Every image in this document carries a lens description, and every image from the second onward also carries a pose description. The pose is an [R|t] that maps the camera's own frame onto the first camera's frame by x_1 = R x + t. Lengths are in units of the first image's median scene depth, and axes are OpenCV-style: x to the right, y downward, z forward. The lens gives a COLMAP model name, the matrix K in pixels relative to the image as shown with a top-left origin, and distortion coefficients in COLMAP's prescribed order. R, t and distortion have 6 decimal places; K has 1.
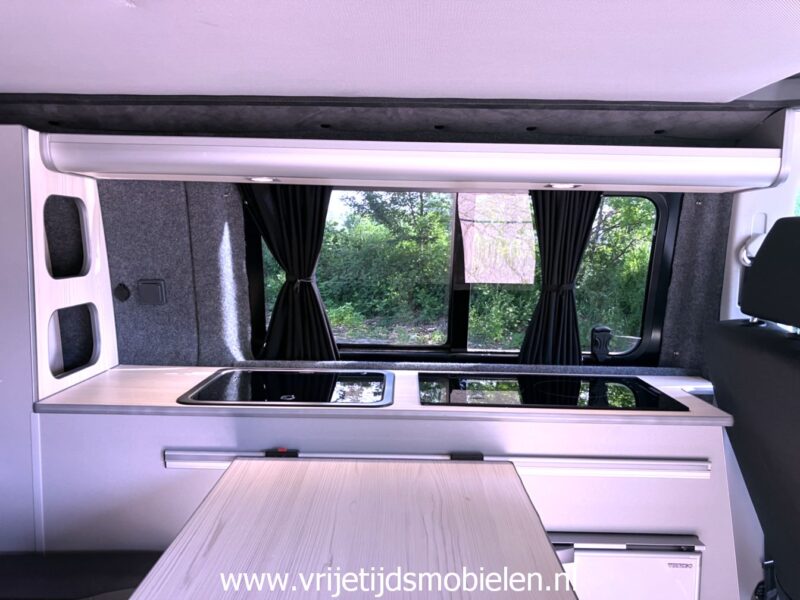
lens RADIAL K [[652.0, 0, 394.3], [0, 652.0, 300.8], [0, 0, 1]] dist [0.032557, -0.007856]
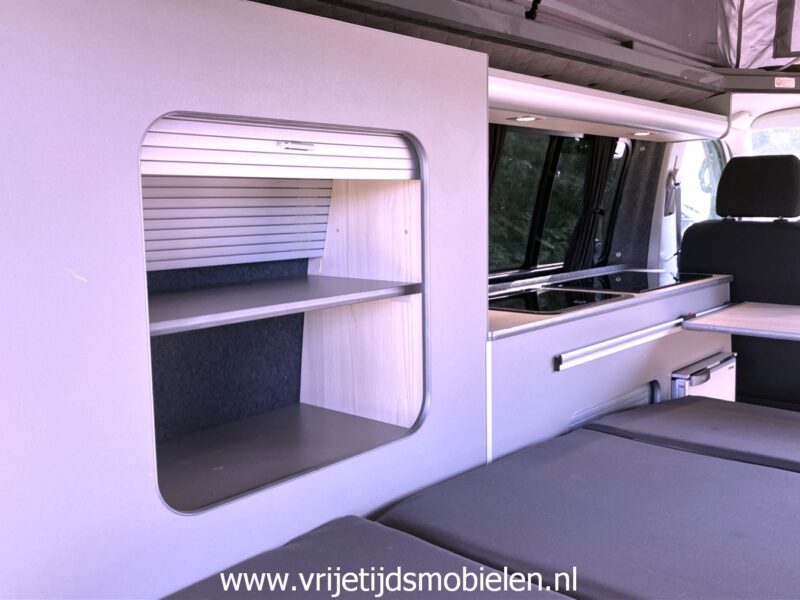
lens RADIAL K [[775.9, 0, 398.7], [0, 775.9, 282.2], [0, 0, 1]] dist [0.077160, -0.112589]
pose [[0.654005, -0.105475, 0.749101, -1.187825], [0.092571, 0.993949, 0.059131, -0.004162], [-0.750805, 0.030673, 0.659811, 0.243593]]
